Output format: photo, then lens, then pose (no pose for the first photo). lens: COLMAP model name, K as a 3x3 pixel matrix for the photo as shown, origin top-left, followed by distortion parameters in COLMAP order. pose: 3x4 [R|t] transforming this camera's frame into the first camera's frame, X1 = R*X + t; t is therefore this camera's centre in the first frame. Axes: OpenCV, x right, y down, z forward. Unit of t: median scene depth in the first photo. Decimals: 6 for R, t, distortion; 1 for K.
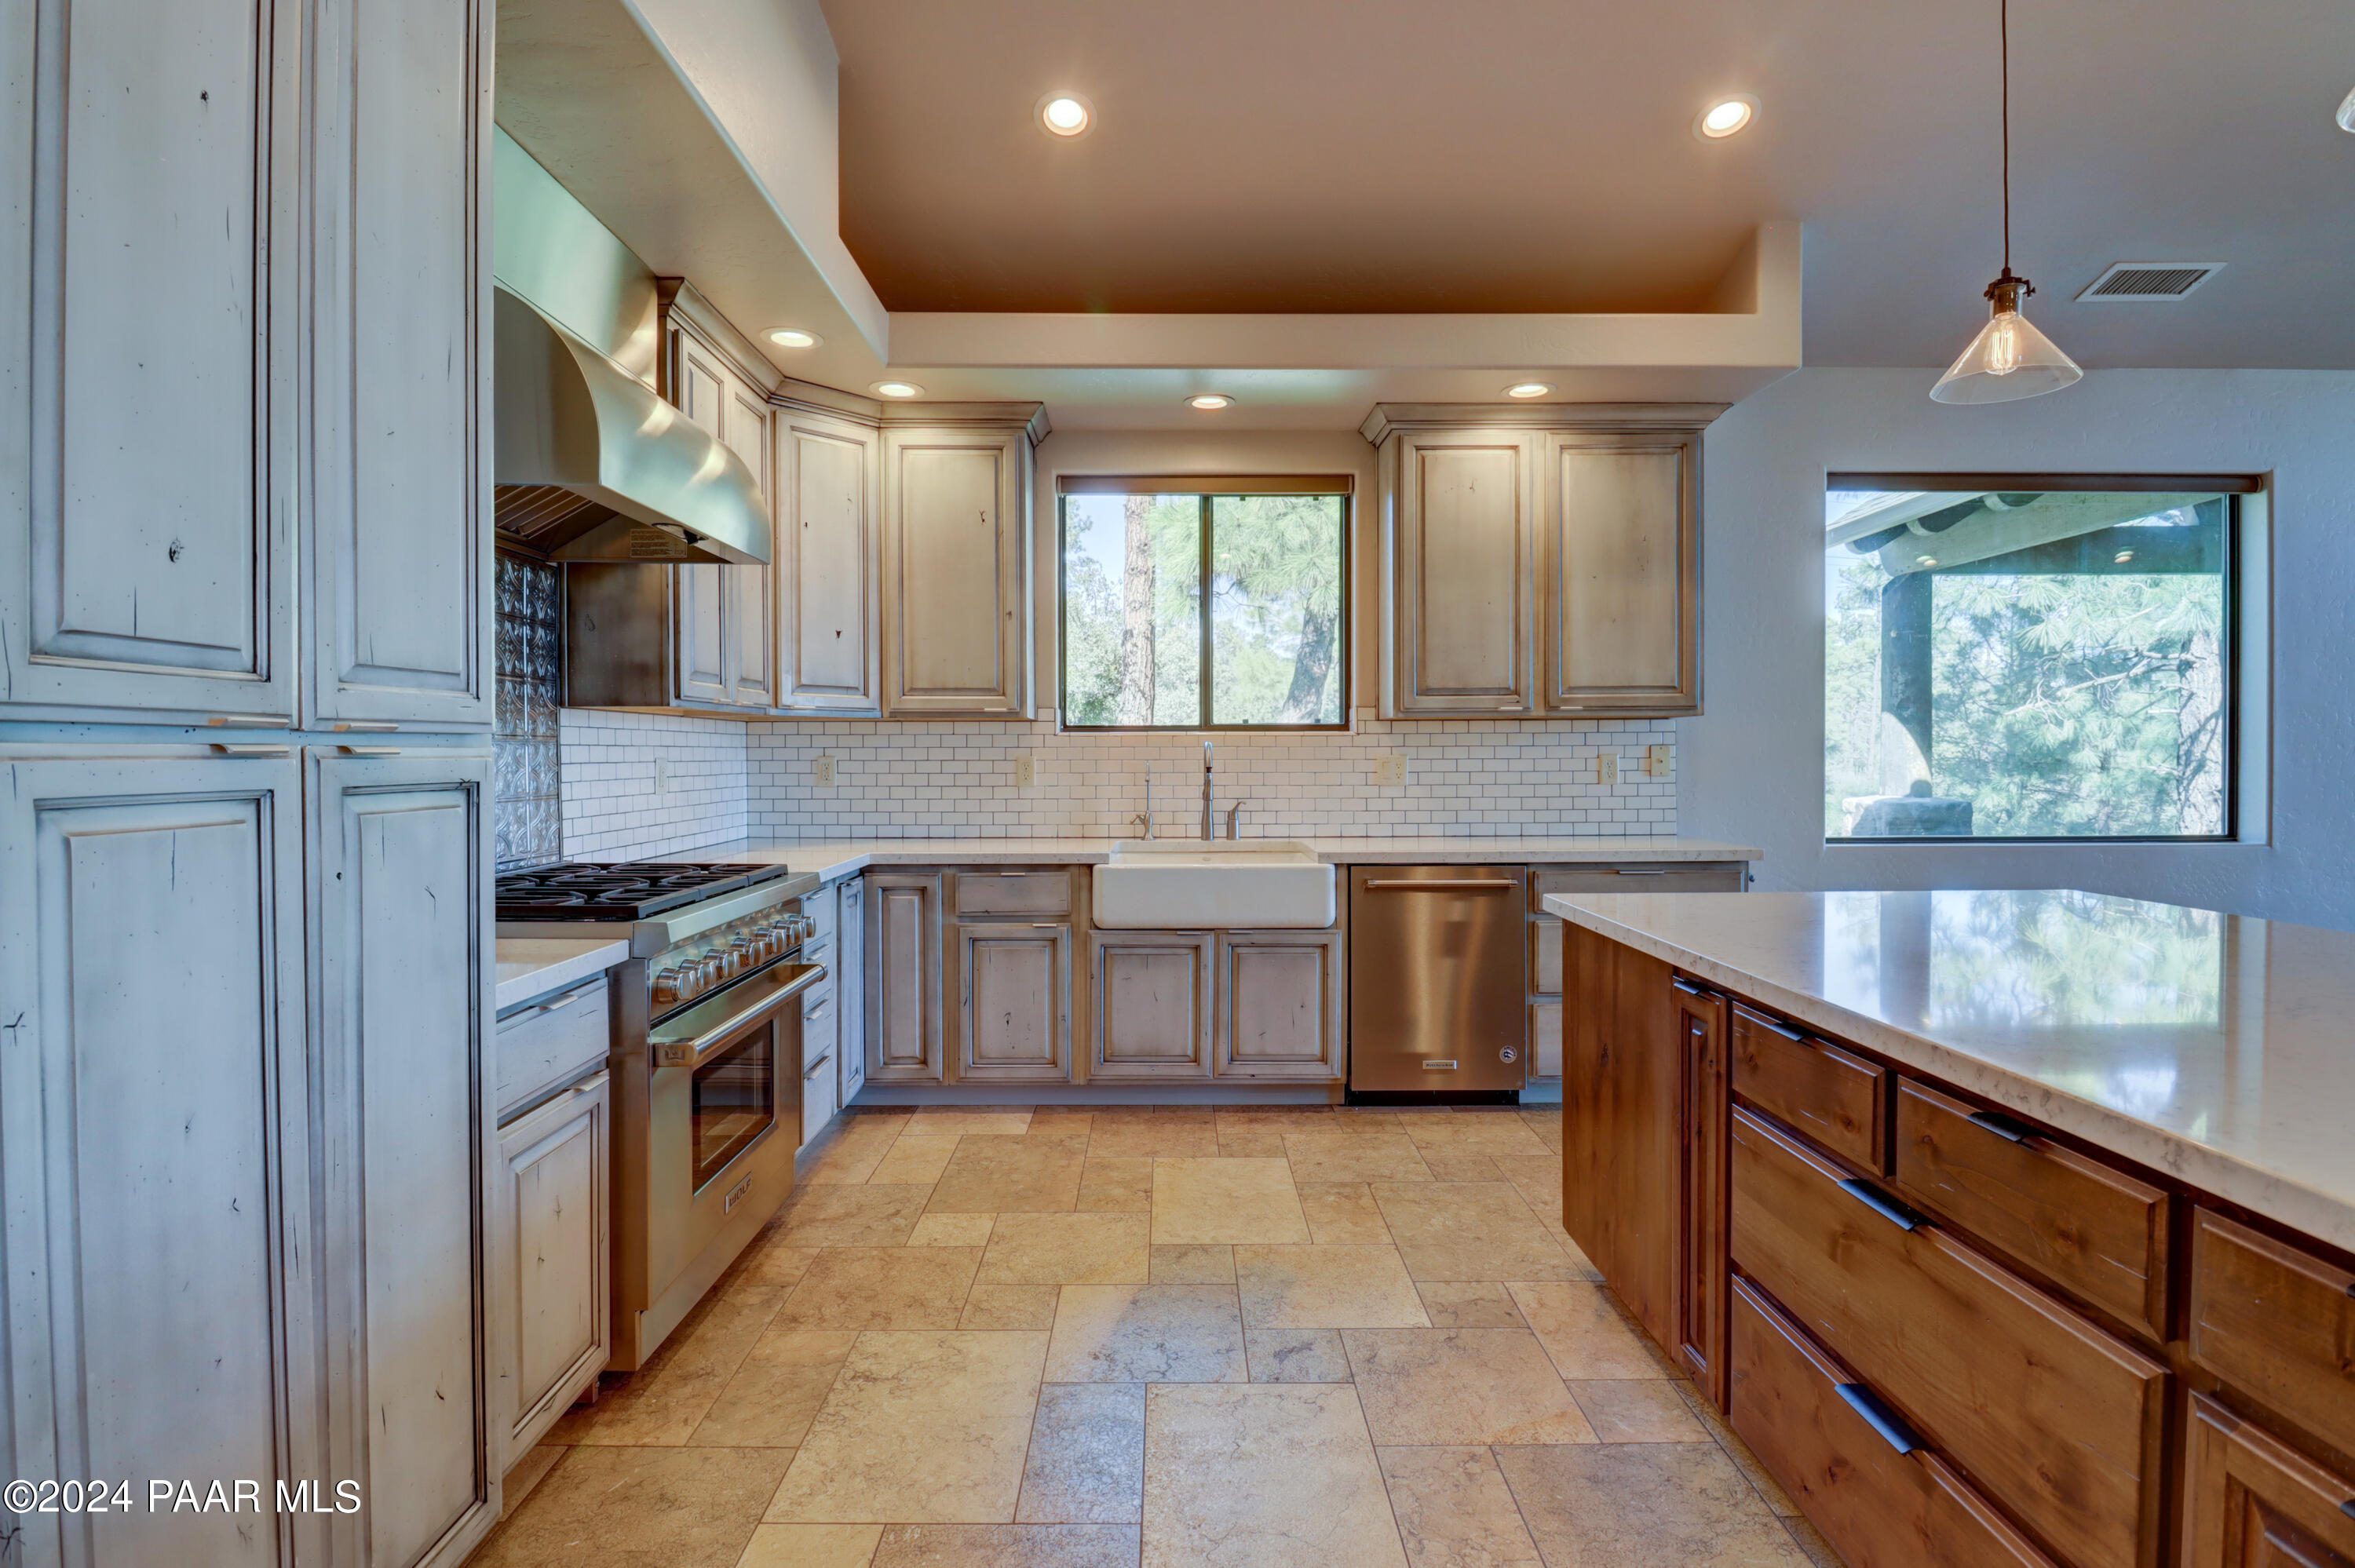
lens RADIAL K [[1148.3, 0, 1170.4], [0, 1148.3, 783.1], [0, 0, 1]] dist [0.005988, 0.000324]
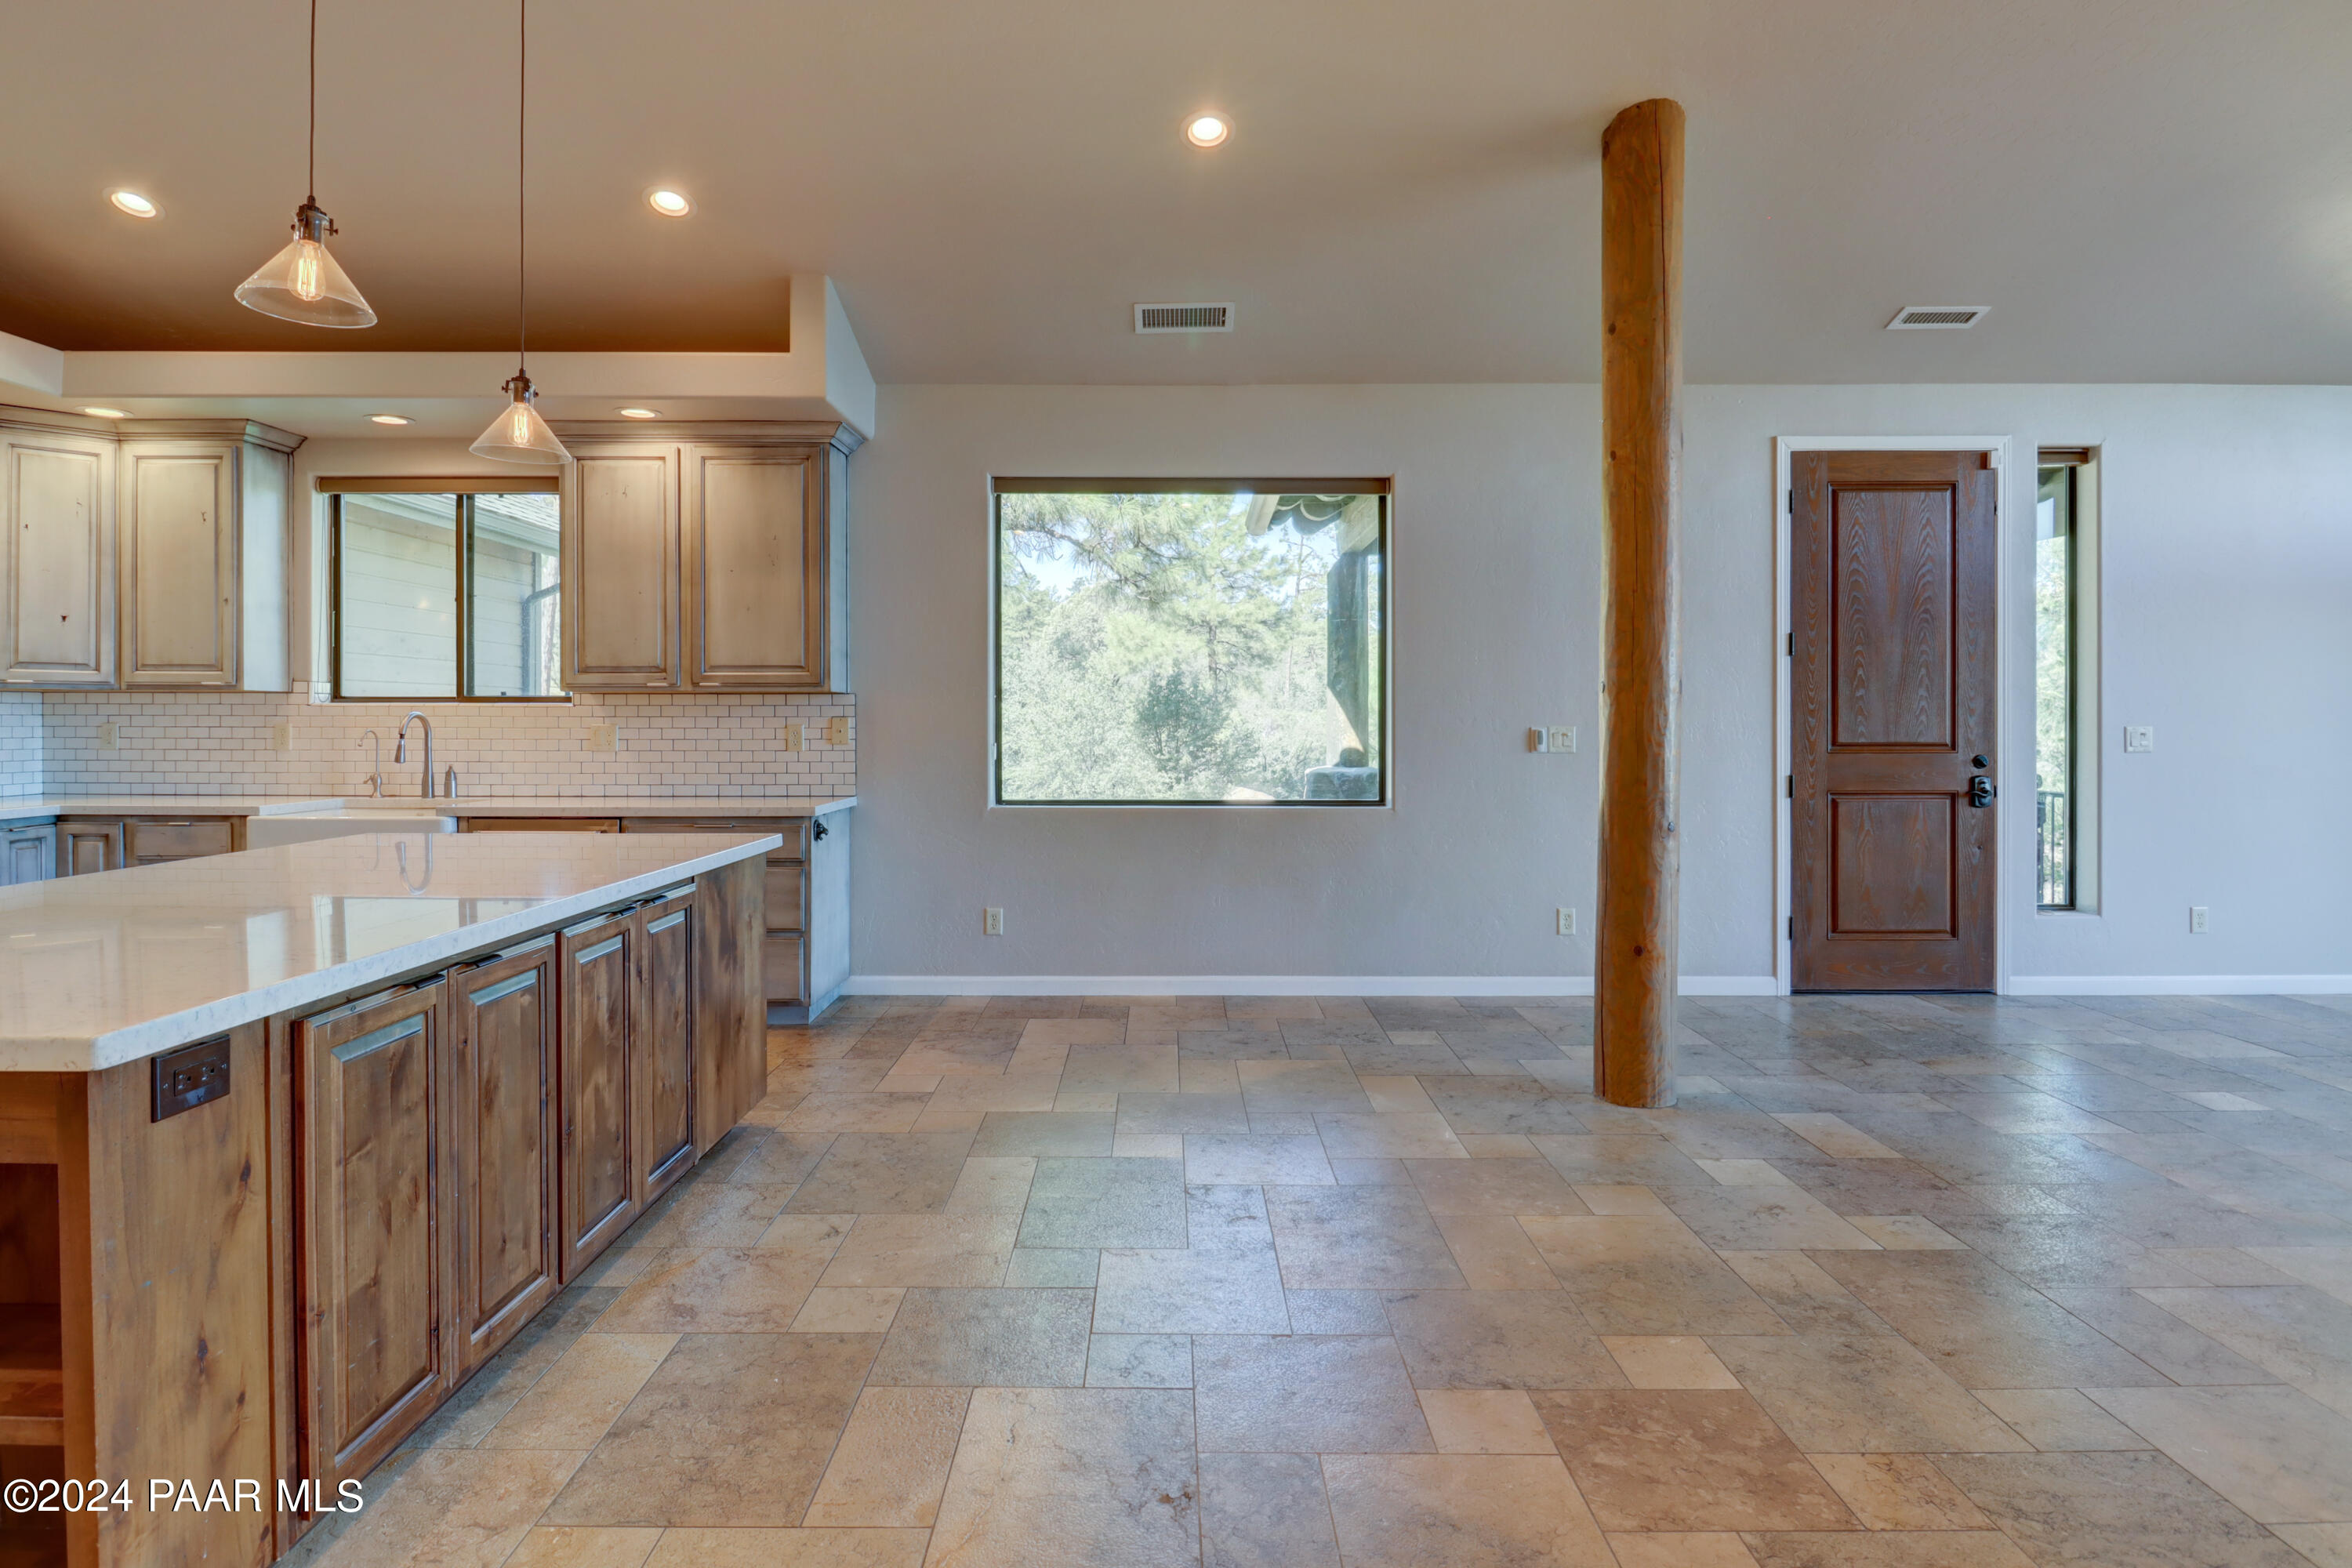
lens RADIAL K [[1255.7, 0, 1155.9], [0, 1255.7, 735.2], [0, 0, 1]] dist [-0.013958, -0.001320]
pose [[0.999985, 0.005365, -0.000540, 0.753256], [-0.005372, 0.999881, -0.014468, 0.001434], [0.000462, 0.014471, 0.999895, -0.239028]]
